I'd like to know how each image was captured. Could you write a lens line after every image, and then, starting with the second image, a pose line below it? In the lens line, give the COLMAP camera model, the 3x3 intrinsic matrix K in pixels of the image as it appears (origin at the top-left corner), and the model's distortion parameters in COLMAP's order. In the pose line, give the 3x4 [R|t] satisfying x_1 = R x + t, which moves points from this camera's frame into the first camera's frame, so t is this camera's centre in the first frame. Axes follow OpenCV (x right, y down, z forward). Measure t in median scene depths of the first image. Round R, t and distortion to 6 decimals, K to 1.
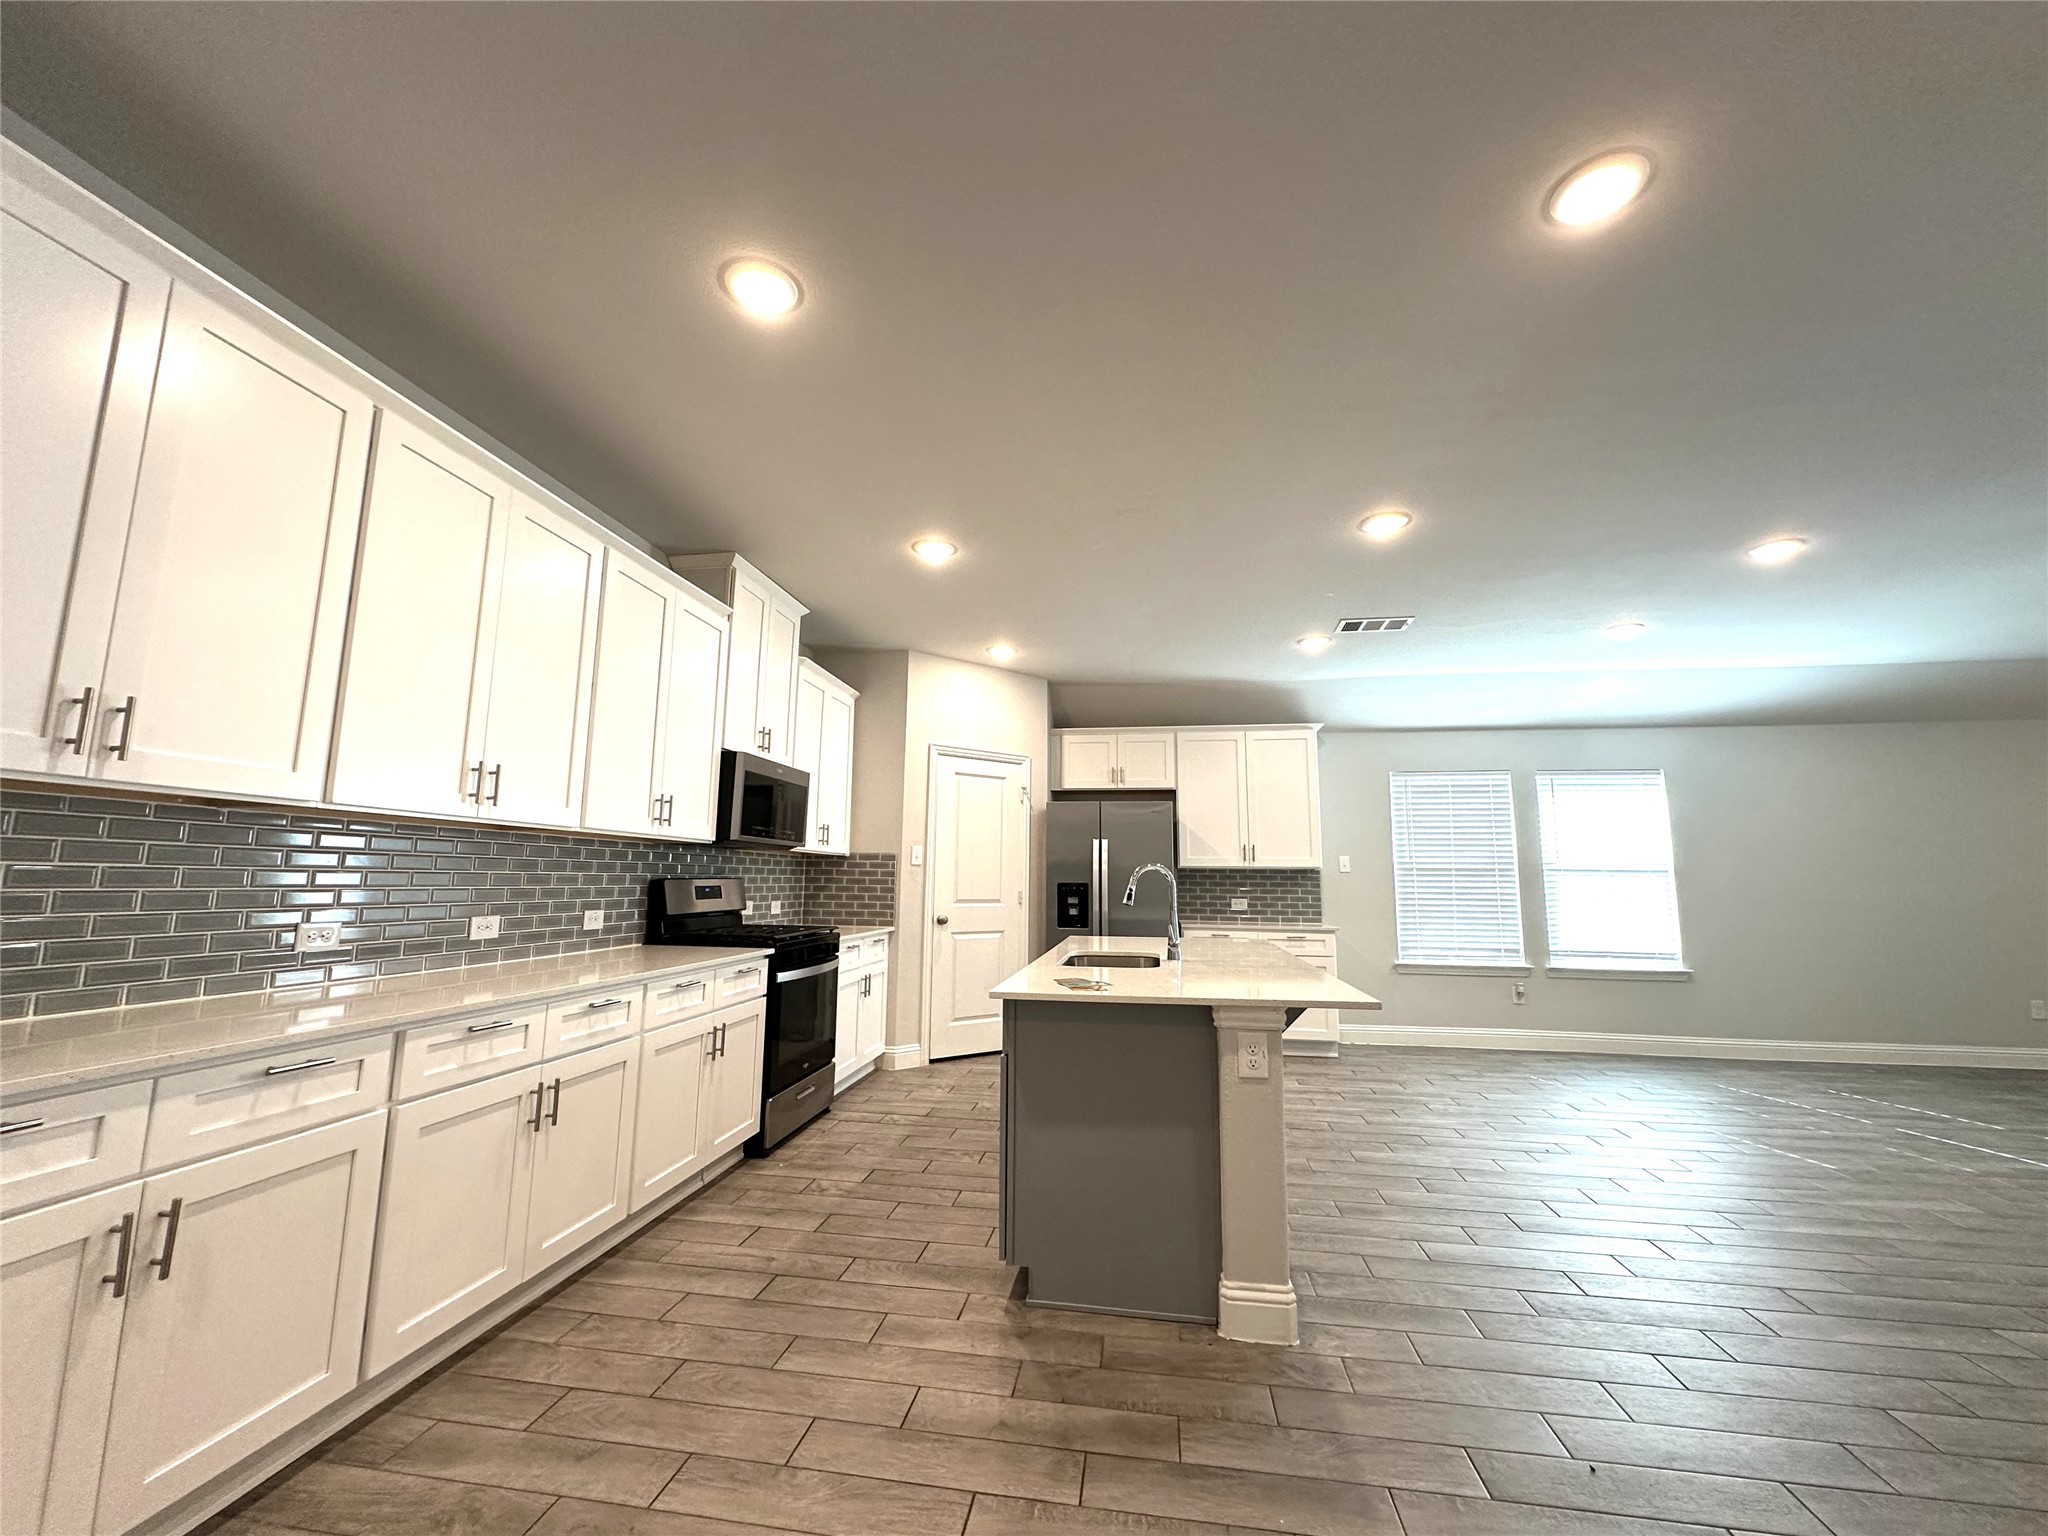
lens RADIAL K [[818.9, 0, 1016.8], [0, 818.9, 770.7], [0, 0, 1]] dist [-0.004251, 0.001221]
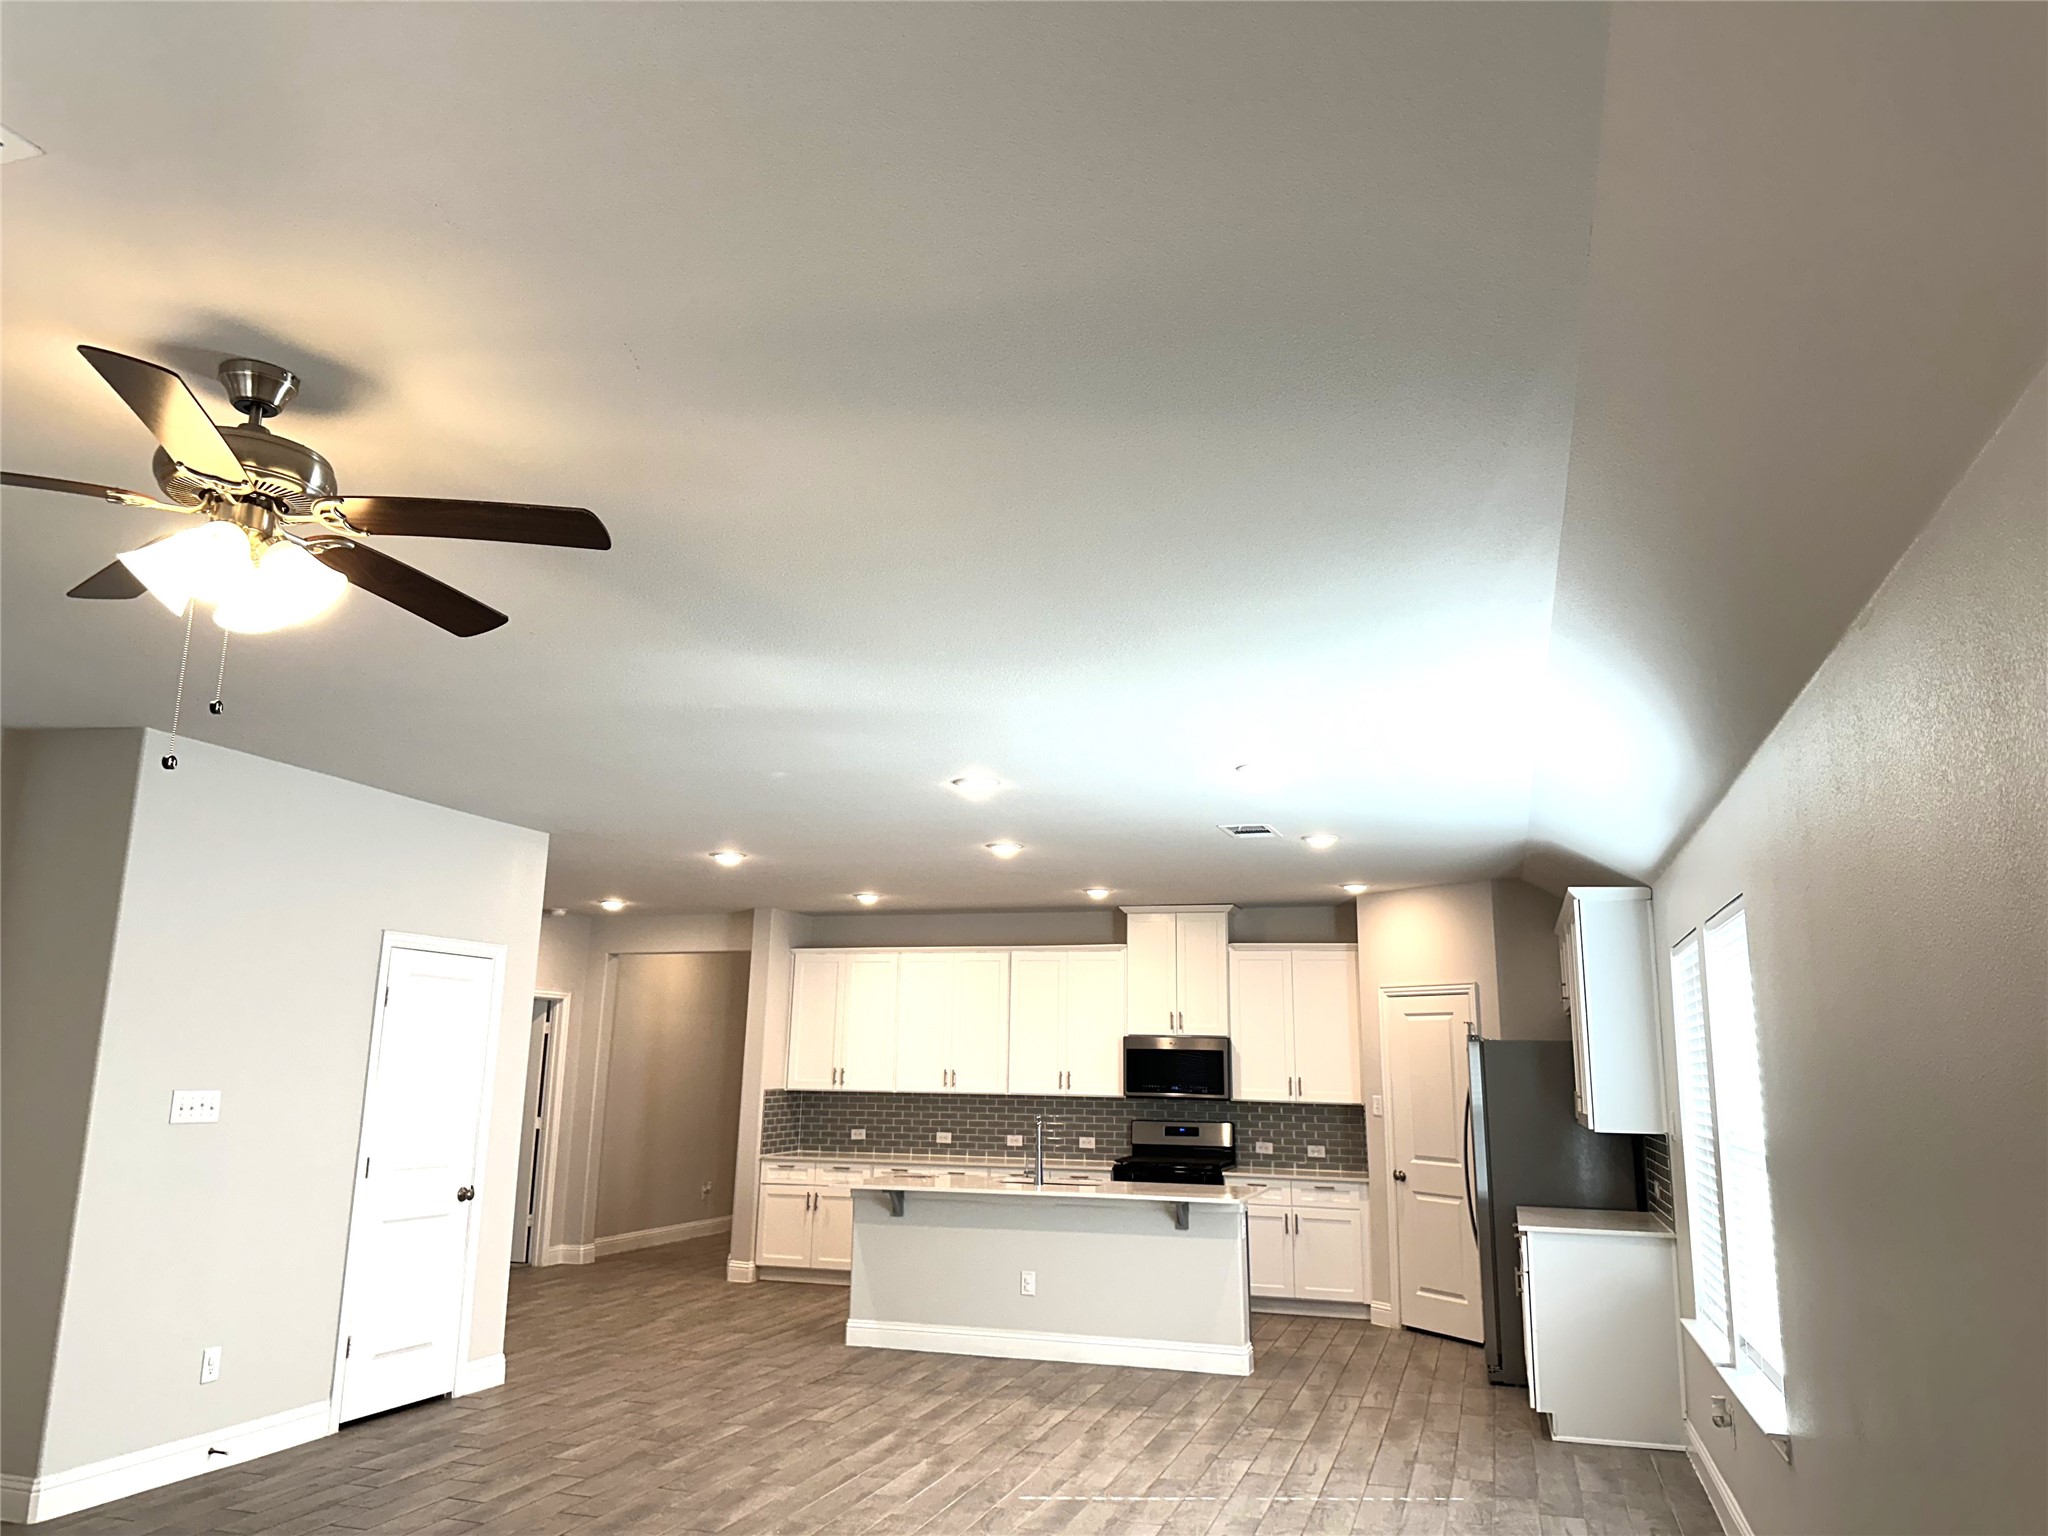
lens RADIAL K [[1441.4, 0, 1013.9], [0, 1441.4, 761.3], [0, 0, 1]] dist [0.070709, -0.105630]
pose [[-0.155731, -0.222262, -0.962470, 3.966665], [0.115492, 0.963578, -0.241204, 0.179984], [0.981025, -0.148720, -0.124389, 1.971504]]
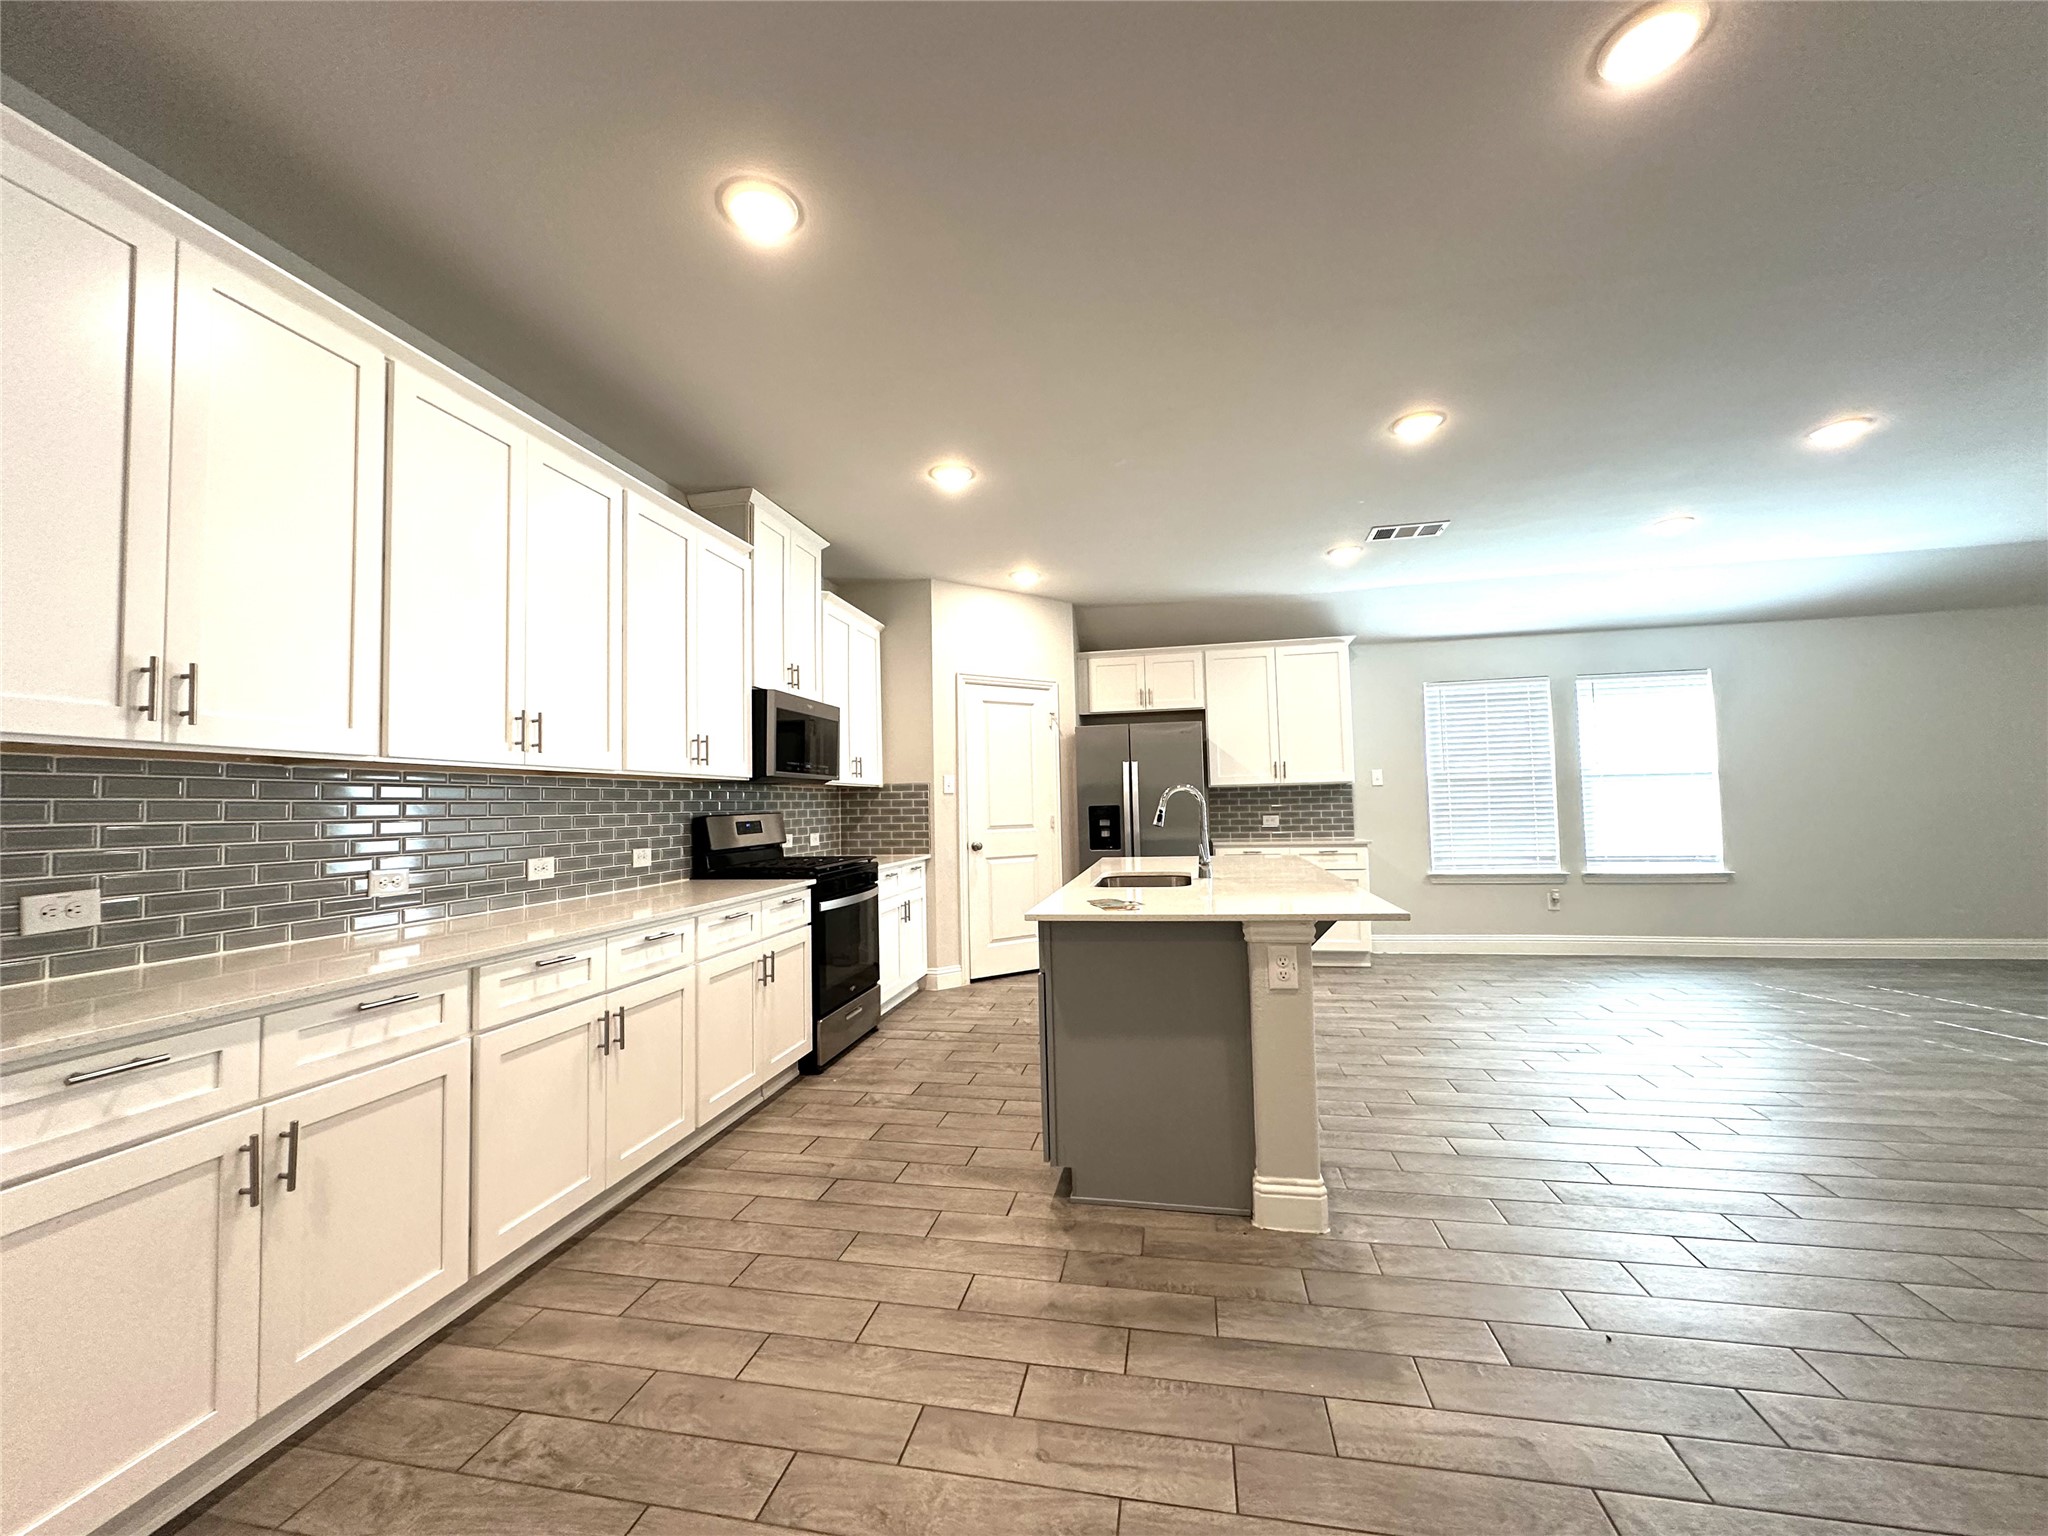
lens RADIAL K [[818.9, 0, 1016.8], [0, 818.9, 770.7], [0, 0, 1]] dist [-0.004251, 0.001221]
pose [[0.998607, -0.036356, -0.038251, 0.002656], [0.039709, 0.995068, 0.090898, -0.004620], [0.034757, -0.092290, 0.995125, -0.011175]]
